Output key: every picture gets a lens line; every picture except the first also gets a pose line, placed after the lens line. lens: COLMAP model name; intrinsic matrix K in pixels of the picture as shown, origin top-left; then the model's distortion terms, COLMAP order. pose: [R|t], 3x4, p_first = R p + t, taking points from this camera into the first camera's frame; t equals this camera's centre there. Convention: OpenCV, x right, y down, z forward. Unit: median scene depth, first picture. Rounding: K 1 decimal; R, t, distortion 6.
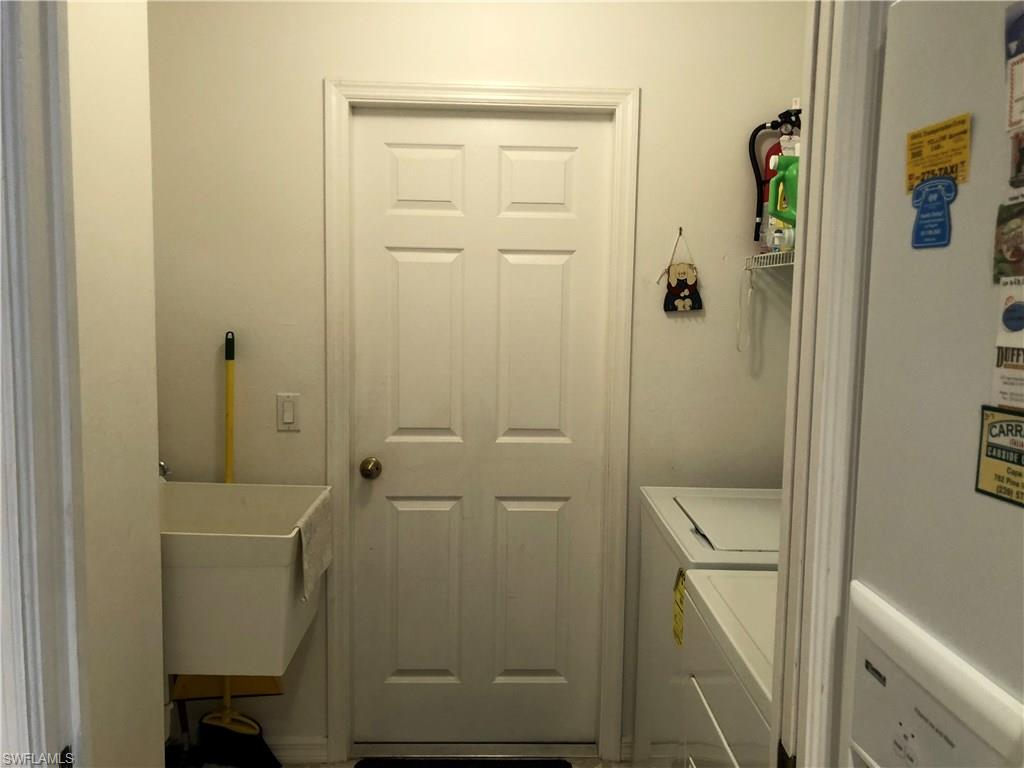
lens RADIAL K [[839.0, 0, 512.6], [0, 839.0, 381.3], [0, 0, 1]] dist [0.069190, -0.097413]
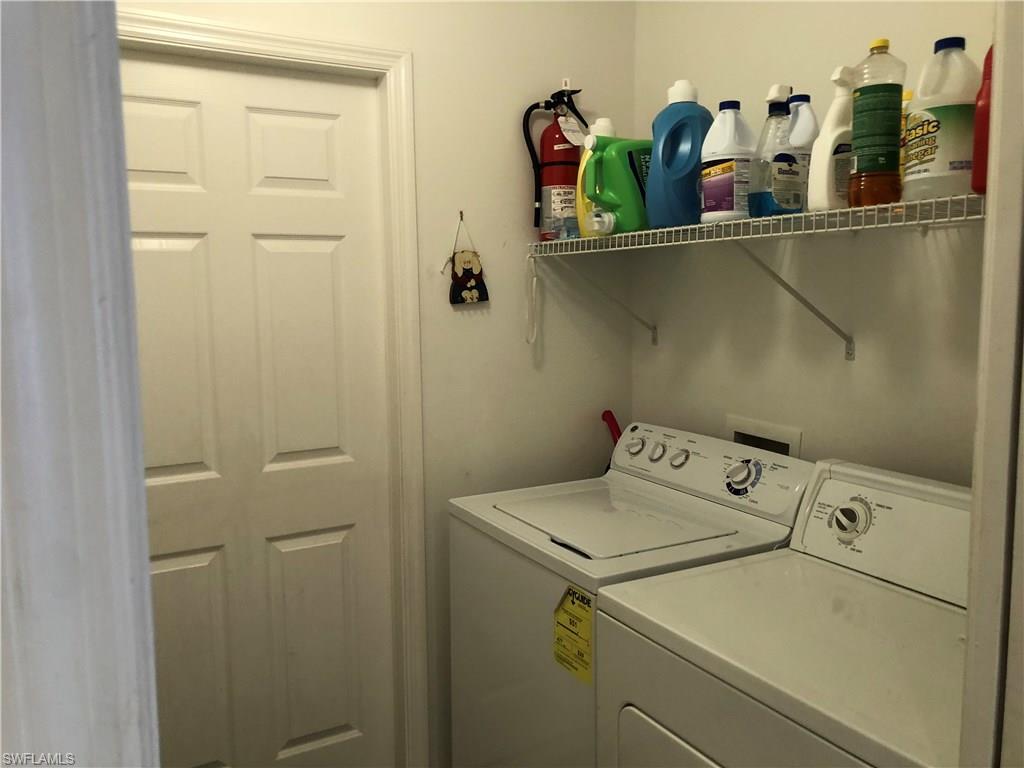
lens RADIAL K [[839.0, 0, 514.4], [0, 839.0, 387.1], [0, 0, 1]] dist [0.069190, -0.097413]
pose [[0.882308, -0.084332, 0.463055, -0.186469], [0.076929, 0.996426, 0.034890, -0.020457], [-0.464343, 0.004838, 0.885642, 0.167062]]
